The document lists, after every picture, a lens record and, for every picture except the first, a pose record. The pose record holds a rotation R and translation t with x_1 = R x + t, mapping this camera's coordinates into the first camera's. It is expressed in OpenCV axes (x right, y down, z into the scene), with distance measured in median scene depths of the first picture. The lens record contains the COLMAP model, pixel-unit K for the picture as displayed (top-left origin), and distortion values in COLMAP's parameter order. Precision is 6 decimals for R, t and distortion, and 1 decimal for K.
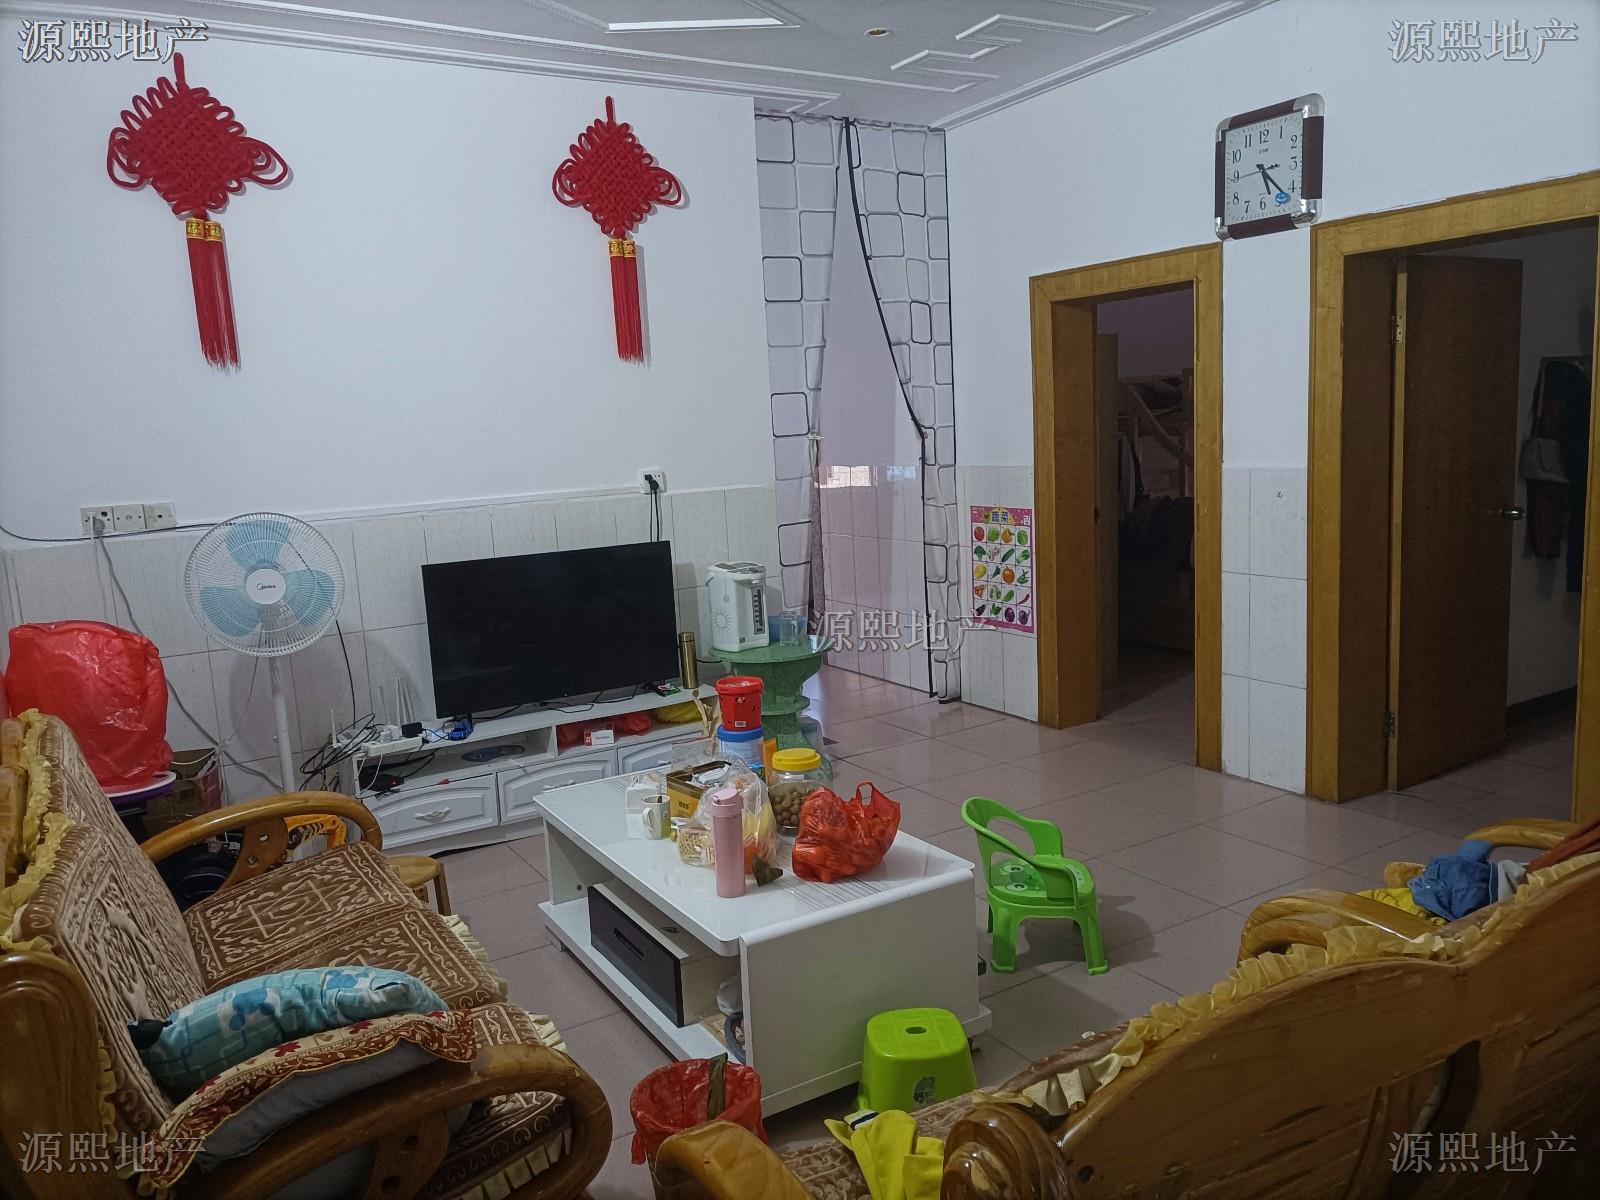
lens RADIAL K [[1179.9, 0, 806.7], [0, 1179.9, 601.1], [0, 0, 1]] dist [0.040649, -0.038173]
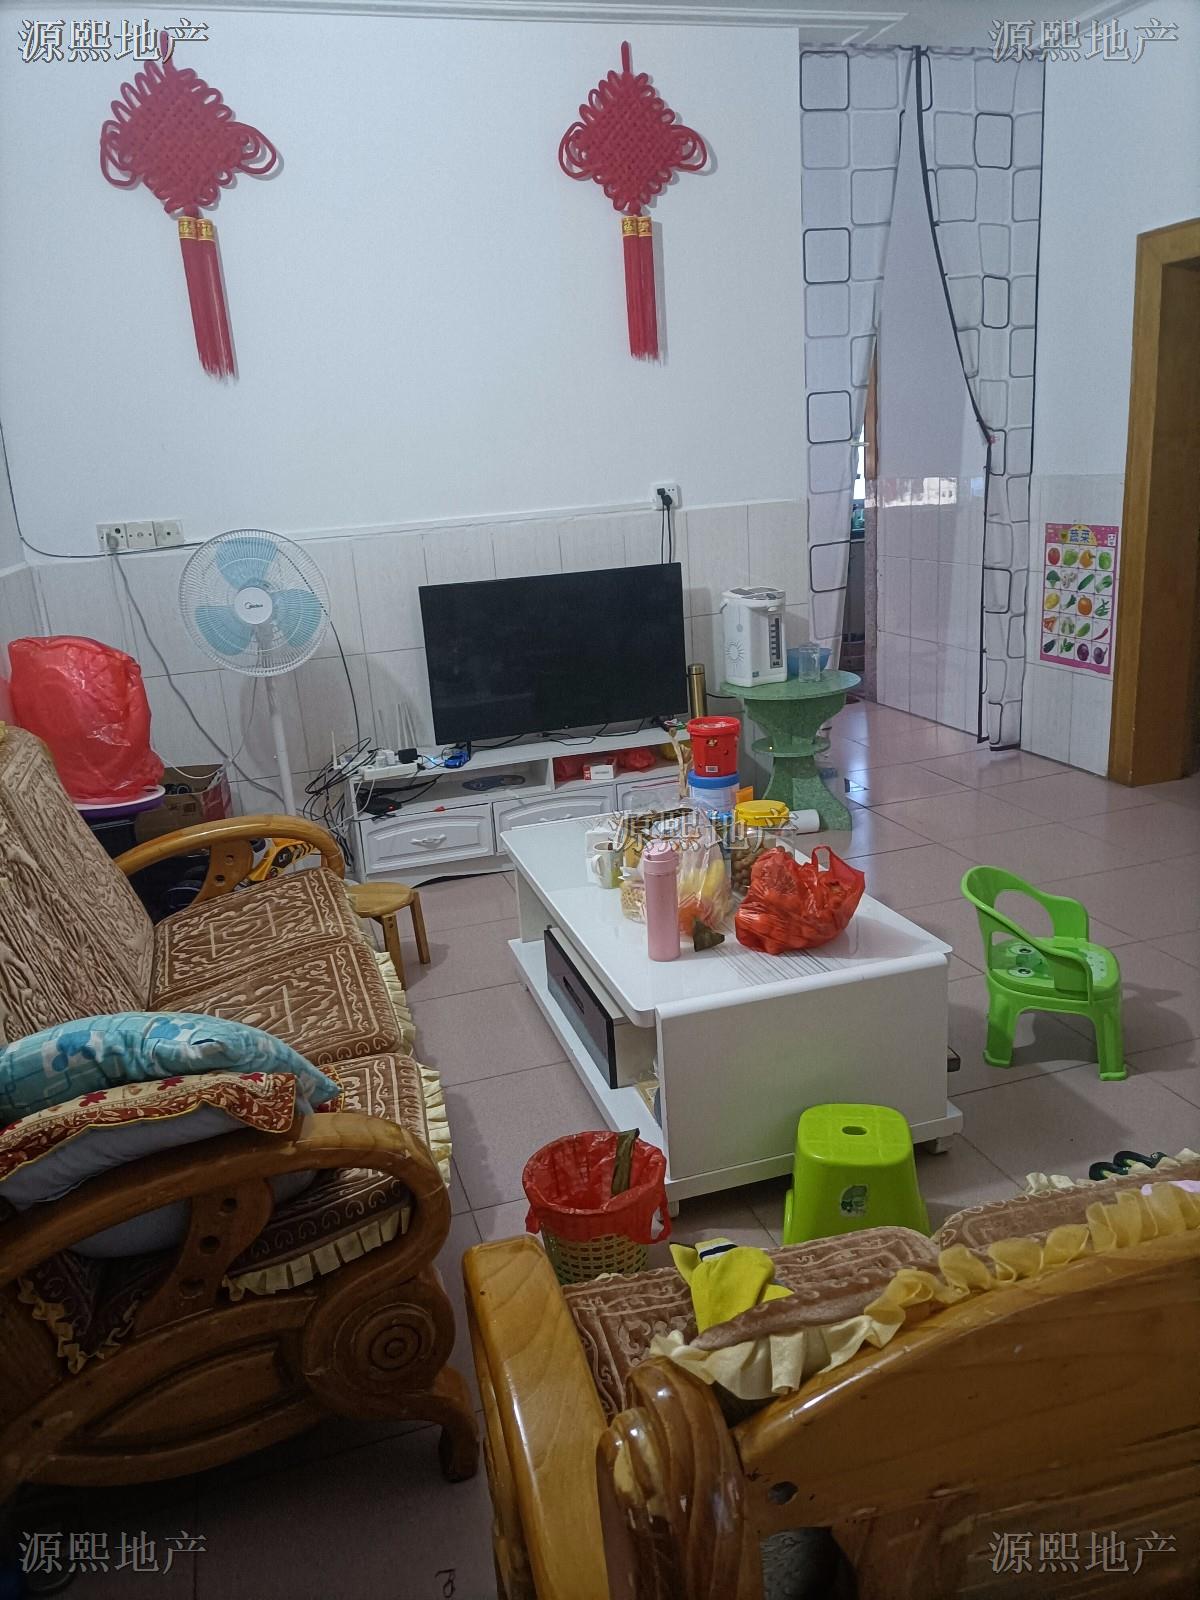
lens RADIAL K [[1179.9, 0, 600.0], [0, 1179.9, 800.0], [0, 0, 1]] dist [0.040649, -0.038173]
pose [[0.968349, 0.054863, -0.243497, 0.070291], [-0.019584, 0.989237, 0.145006, -0.000943], [0.248832, -0.135648, 0.959001, 0.095870]]
